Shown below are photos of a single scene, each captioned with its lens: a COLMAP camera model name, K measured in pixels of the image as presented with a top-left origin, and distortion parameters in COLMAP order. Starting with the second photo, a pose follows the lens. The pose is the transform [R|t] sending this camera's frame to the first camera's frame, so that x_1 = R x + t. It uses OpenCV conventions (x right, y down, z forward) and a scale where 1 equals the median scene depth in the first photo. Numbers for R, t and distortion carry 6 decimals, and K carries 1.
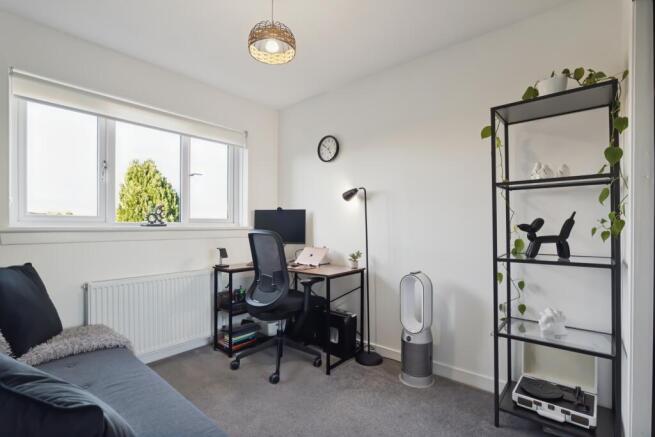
lens RADIAL K [[311.6, 0, 337.1], [0, 311.6, 224.3], [0, 0, 1]] dist [0.000194, -0.000011]
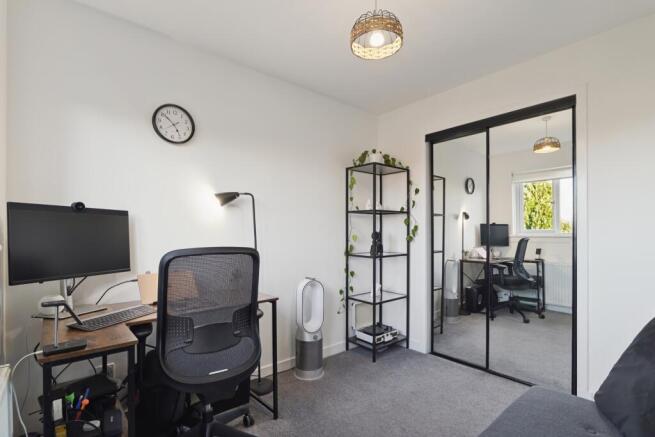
lens RADIAL K [[319.5, 0, 326.1], [0, 319.5, 237.4], [0, 0, 1]] dist [-0.000326, -0.000031]
pose [[0.167275, -0.010568, 0.985854, -0.733556], [0.008359, 0.999922, 0.009301, -0.001793], [-0.985875, 0.006684, 0.167351, 0.629600]]
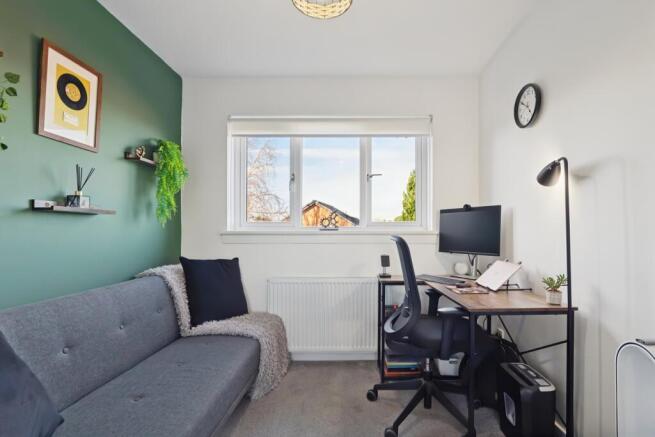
lens RADIAL K [[323.9, 0, 347.1], [0, 323.9, 226.7], [0, 0, 1]] dist [-0.000701, -0.000036]
pose [[0.631949, -0.011549, -0.774924, 0.273117], [0.005904, 0.999932, -0.010088, 0.005005], [0.774988, 0.001800, 0.631974, 0.344300]]
